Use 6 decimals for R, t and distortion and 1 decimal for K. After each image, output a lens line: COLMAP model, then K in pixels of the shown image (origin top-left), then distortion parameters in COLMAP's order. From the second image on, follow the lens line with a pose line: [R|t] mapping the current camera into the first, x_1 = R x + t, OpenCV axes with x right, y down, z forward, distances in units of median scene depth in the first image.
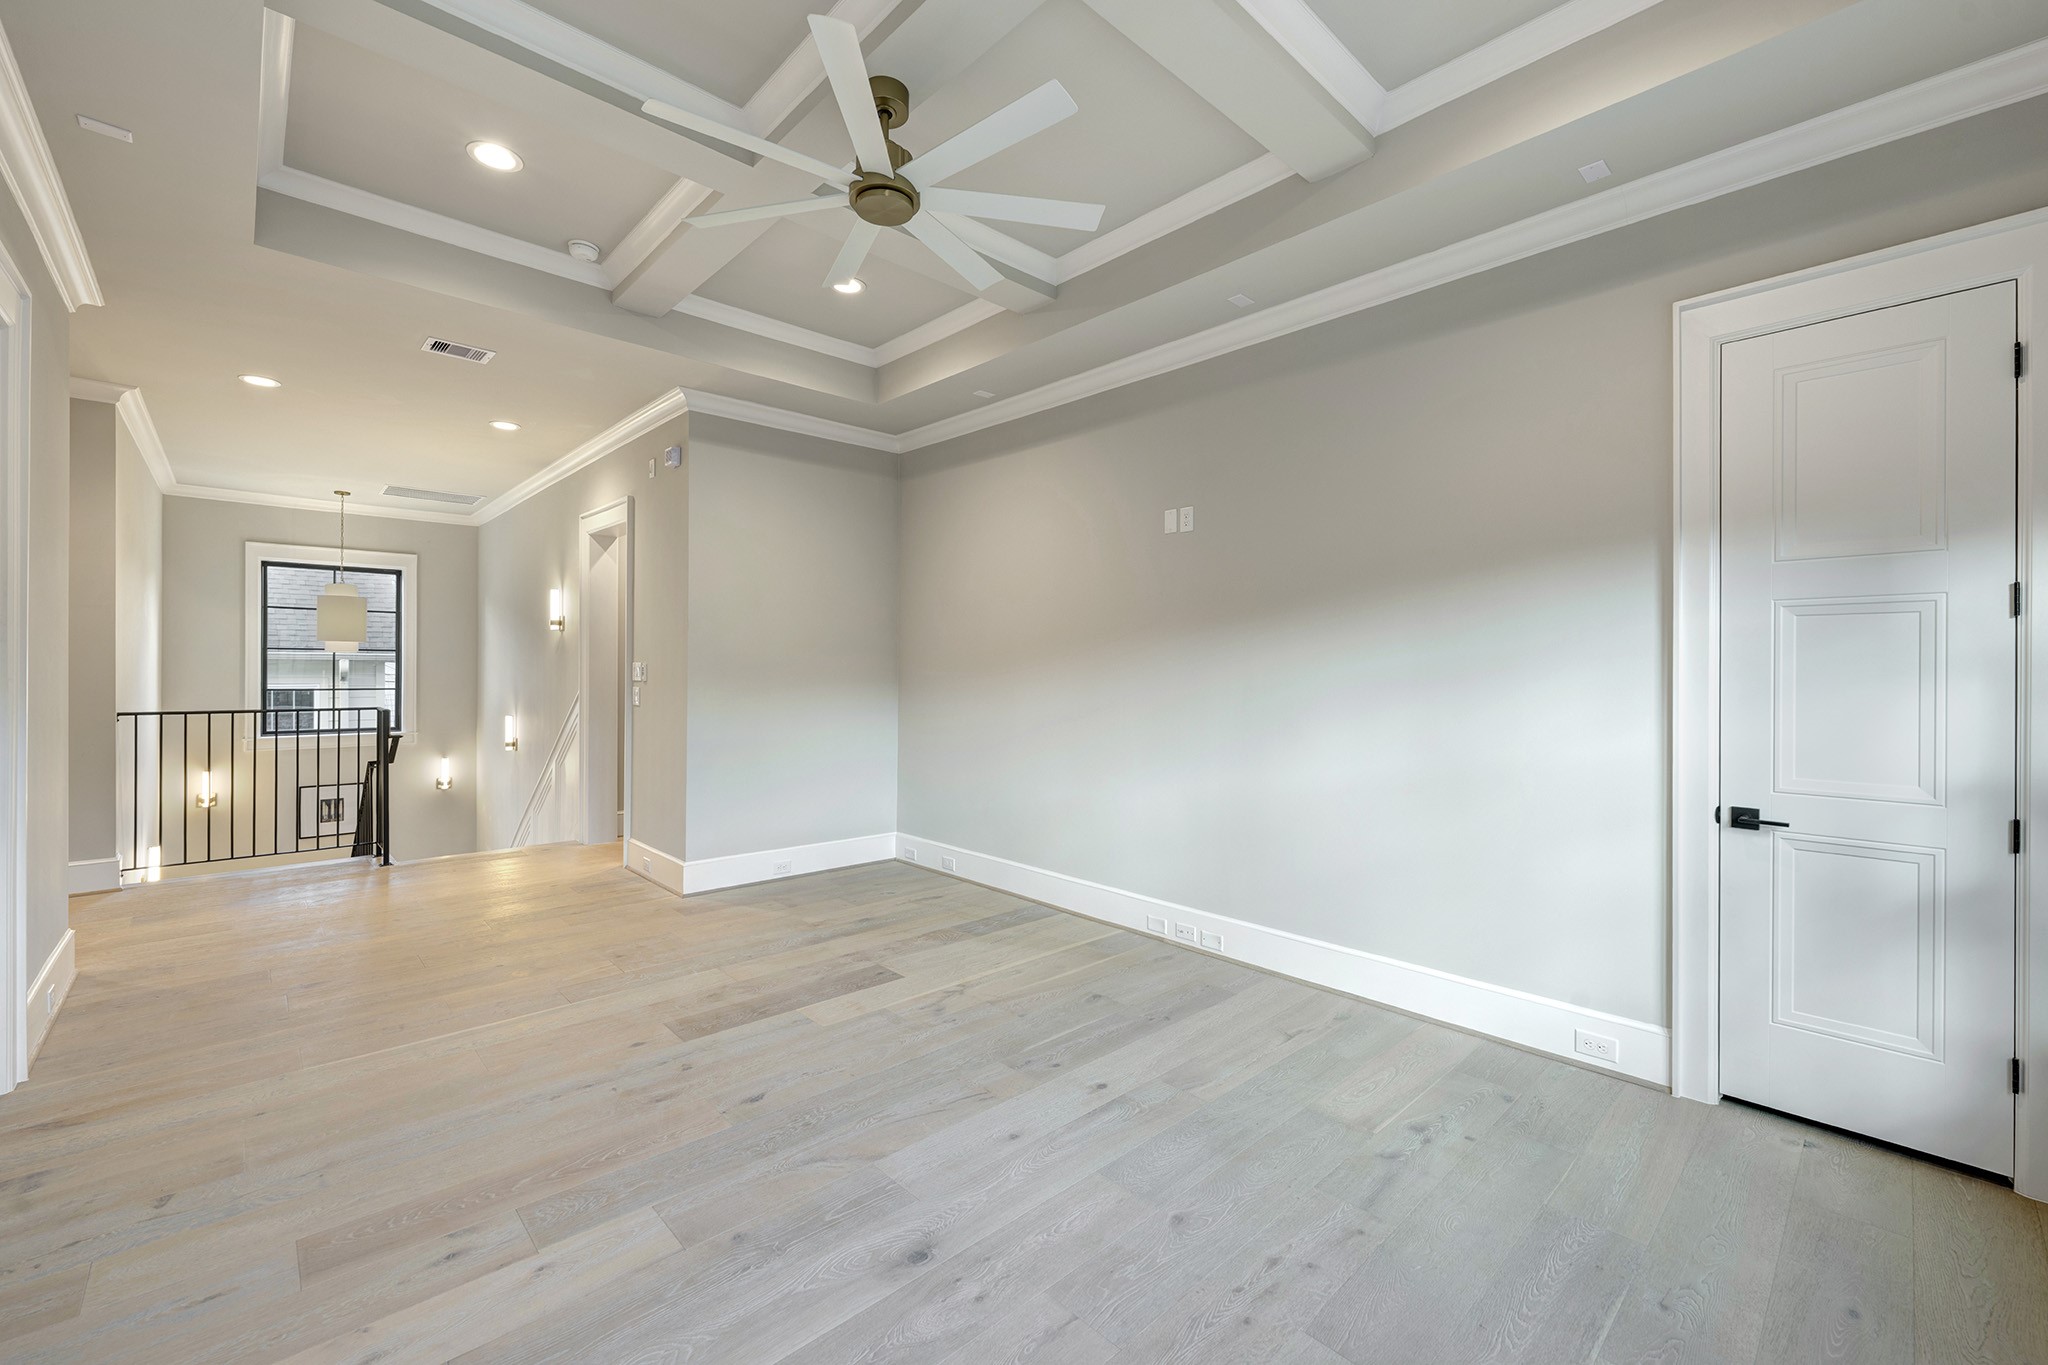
lens RADIAL K [[835.9, 0, 1007.5], [0, 835.9, 678.6], [0, 0, 1]] dist [-0.001203, -0.000068]
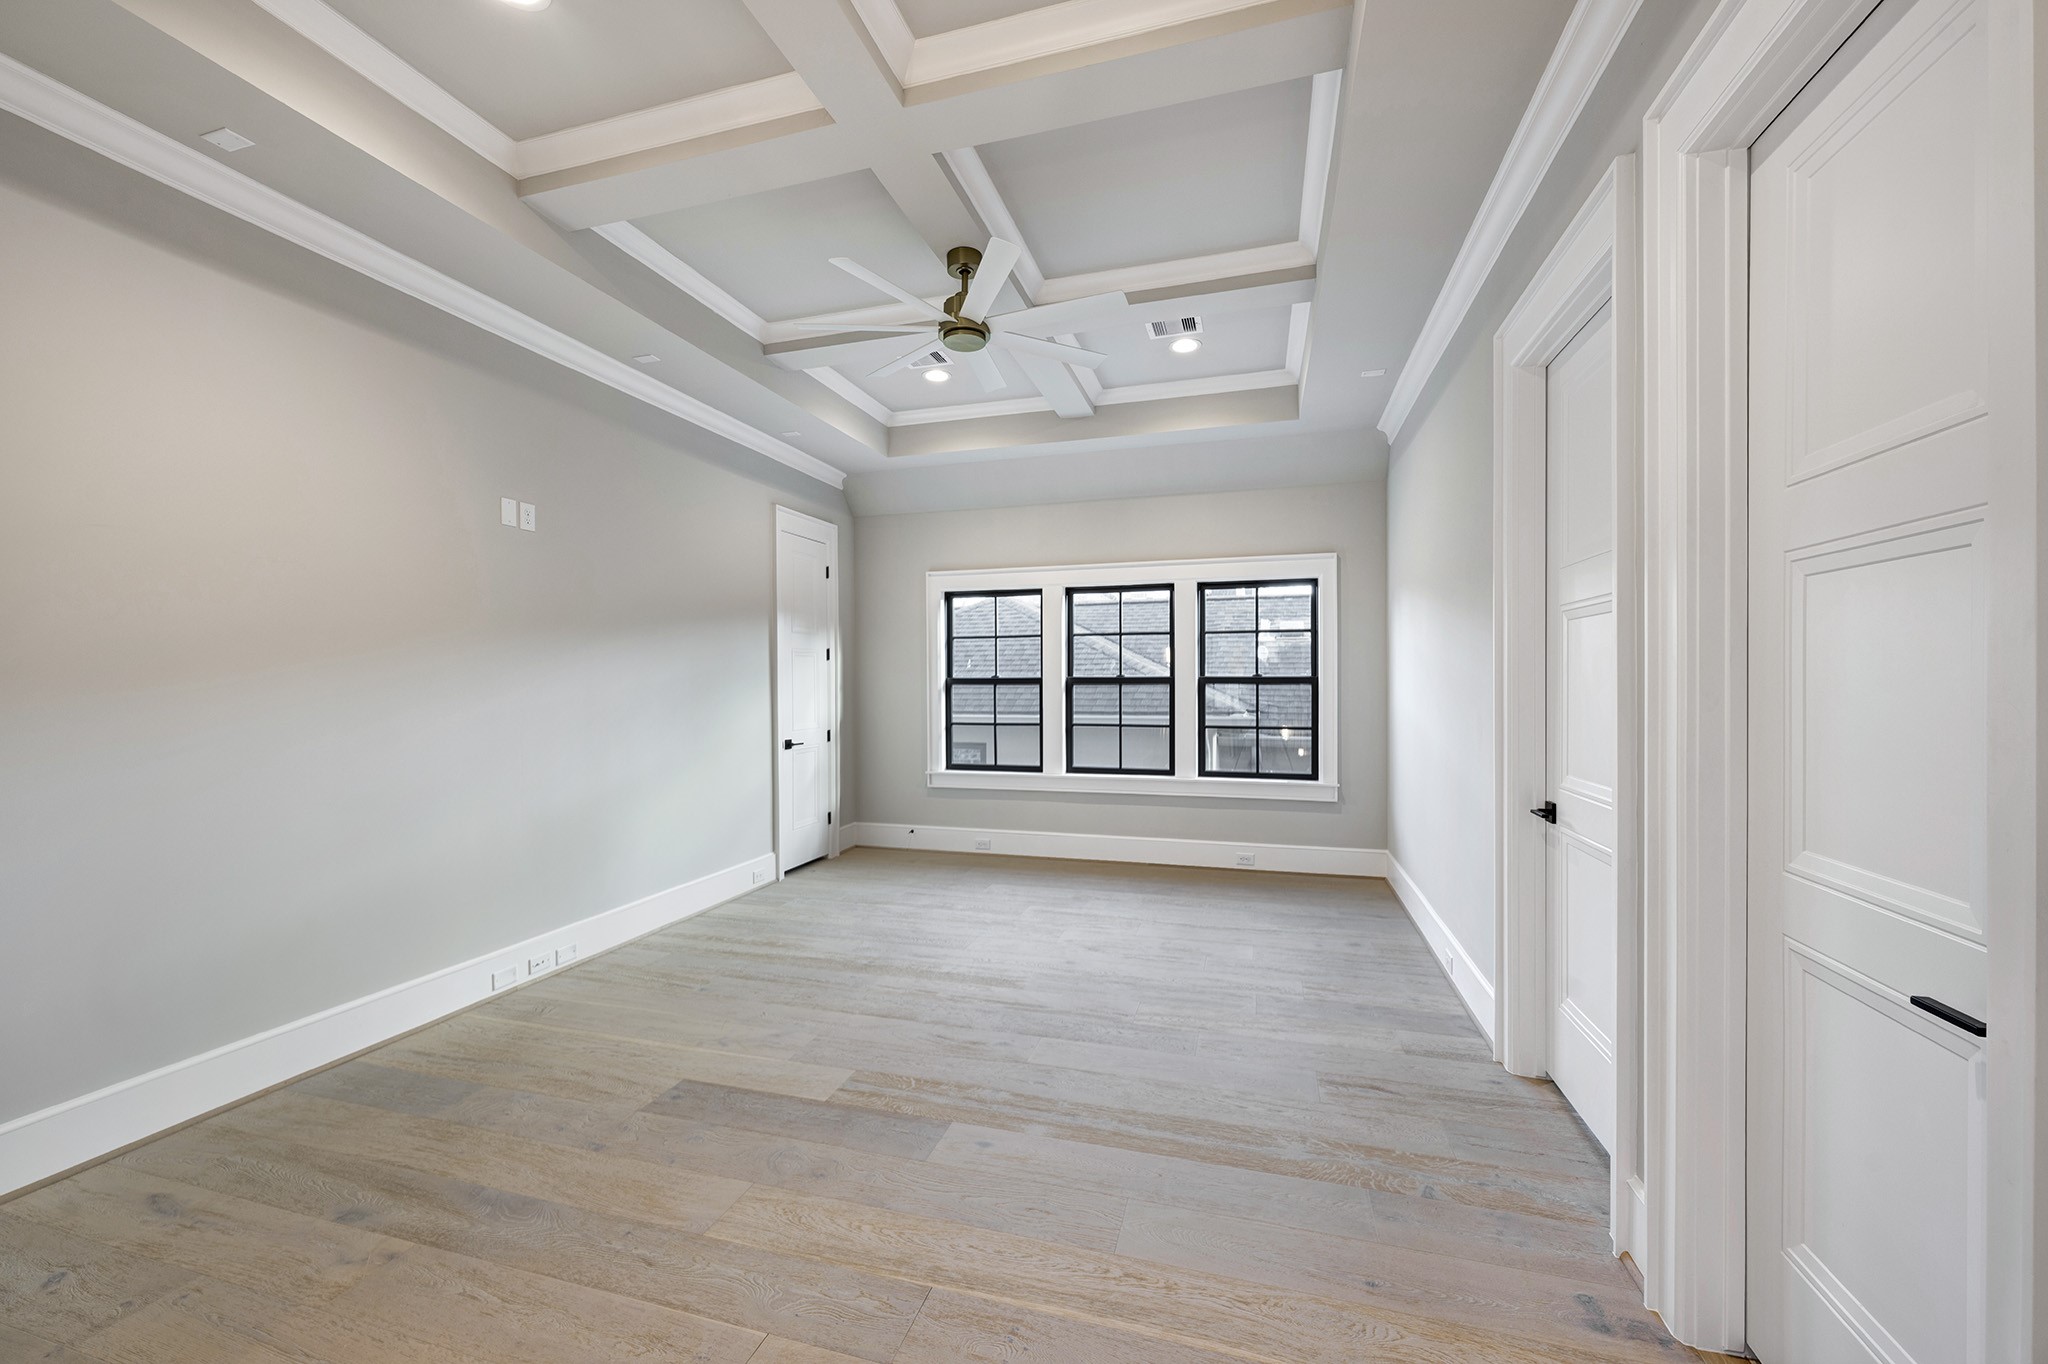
lens RADIAL K [[835.9, 0, 1007.5], [0, 835.9, 678.1], [0, 0, 1]] dist [-0.001203, -0.000068]
pose [[-0.504556, -0.003163, 0.863373, -0.867516], [0.012296, 0.999866, 0.010849, -0.017608], [-0.863292, 0.016090, -0.504449, 1.039148]]
